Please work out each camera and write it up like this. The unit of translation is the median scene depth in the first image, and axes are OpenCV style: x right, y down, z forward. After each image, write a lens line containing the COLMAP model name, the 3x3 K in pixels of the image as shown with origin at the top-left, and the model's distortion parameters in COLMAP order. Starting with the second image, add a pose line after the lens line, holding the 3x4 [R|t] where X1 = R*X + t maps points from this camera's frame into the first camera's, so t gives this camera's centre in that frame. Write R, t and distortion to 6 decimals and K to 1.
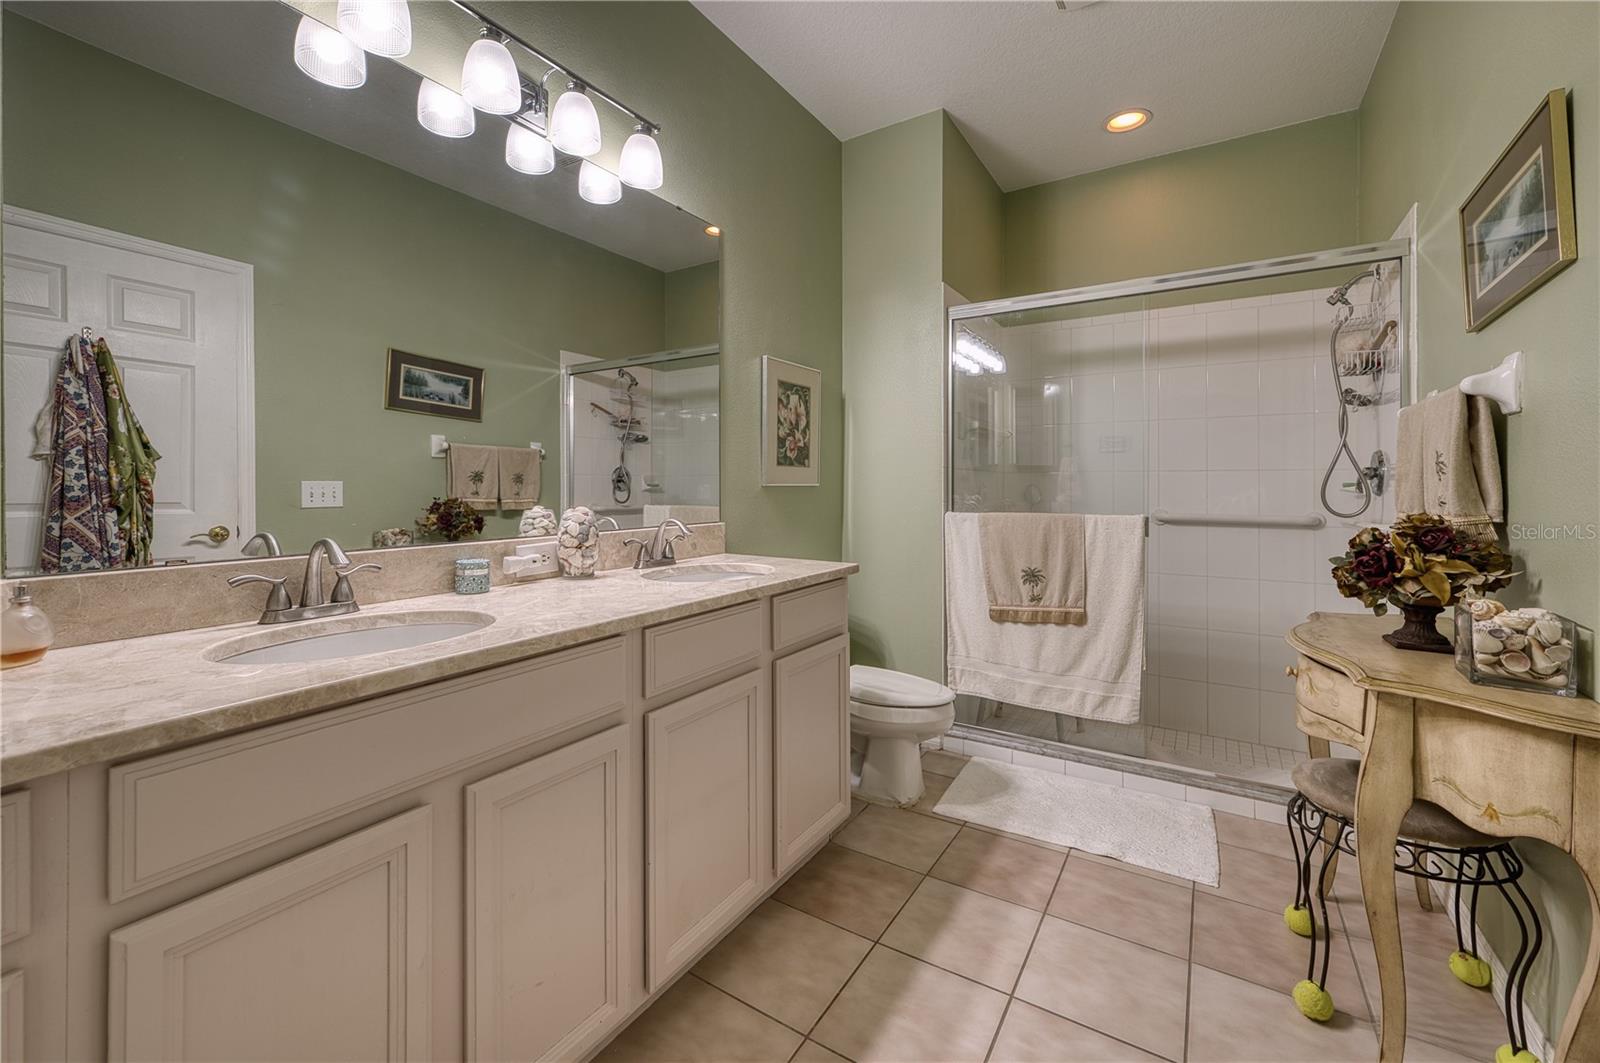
lens RADIAL K [[651.5, 0, 827.7], [0, 651.5, 482.8], [0, 0, 1]] dist [0.029240, 0.000033]
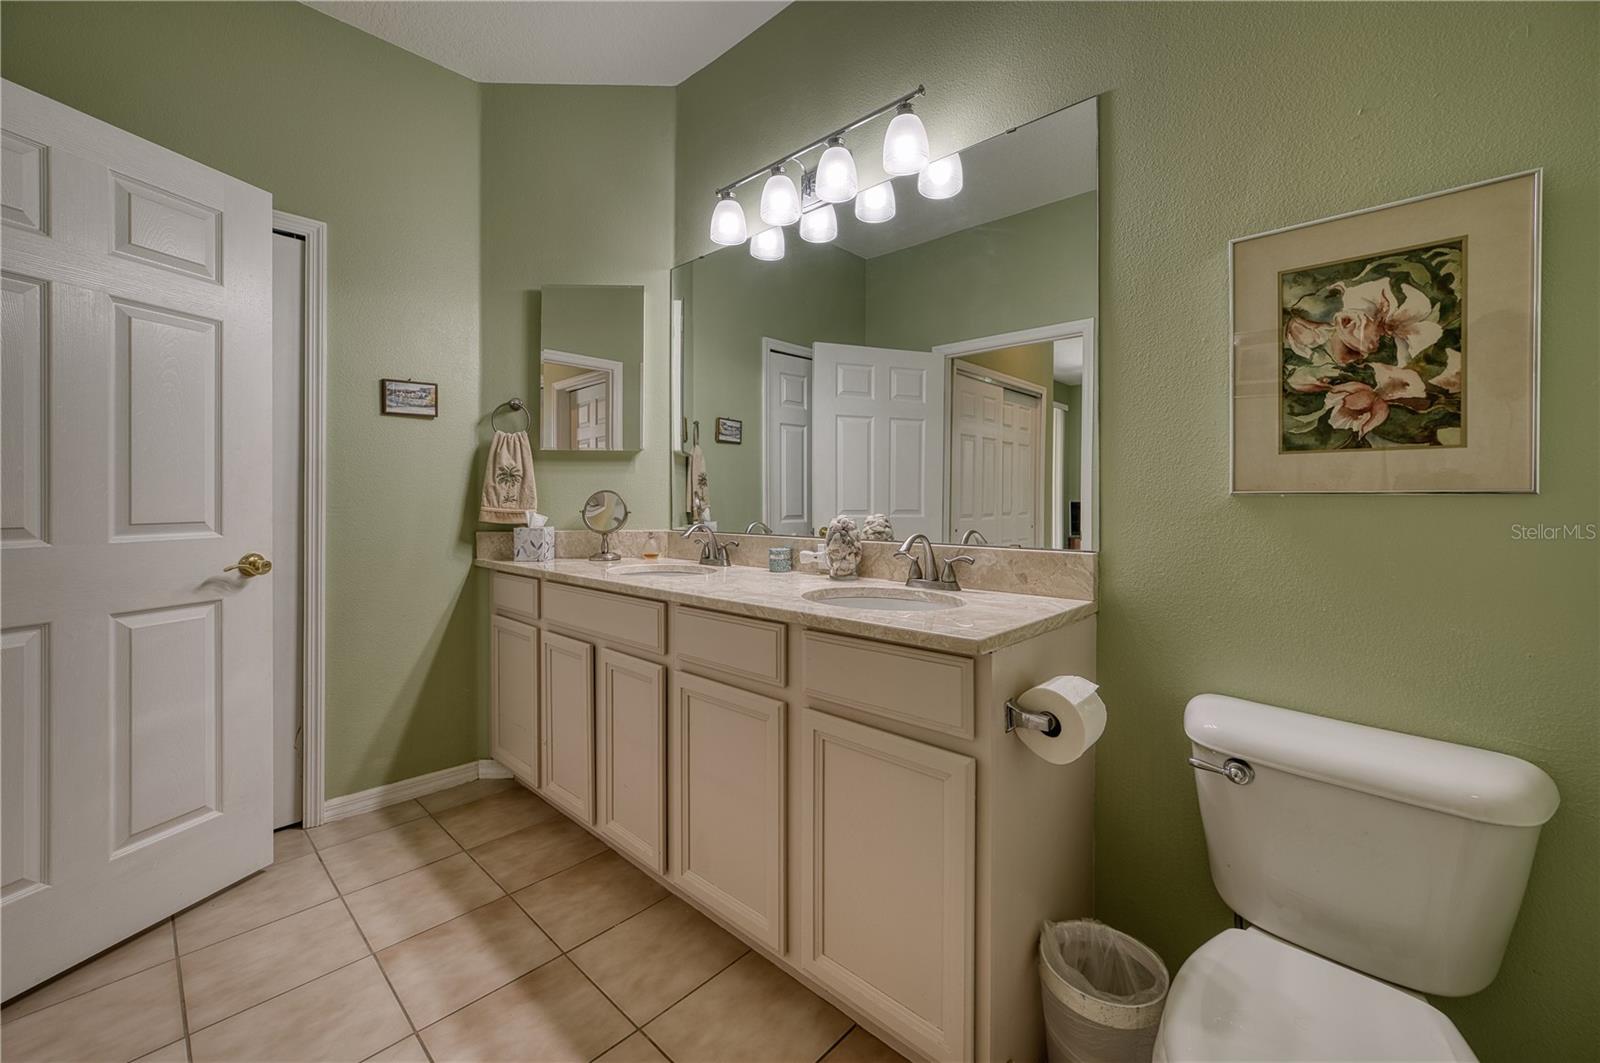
lens RADIAL K [[642.6, 0, 796.3], [0, 642.6, 506.1], [0, 0, 1]] dist [-0.005509, 0.000167]
pose [[-0.212991, 0.006073, -0.977035, 0.444839], [-0.001854, 0.999976, 0.006619, 0.009931], [0.977052, 0.003221, -0.212975, 0.733583]]
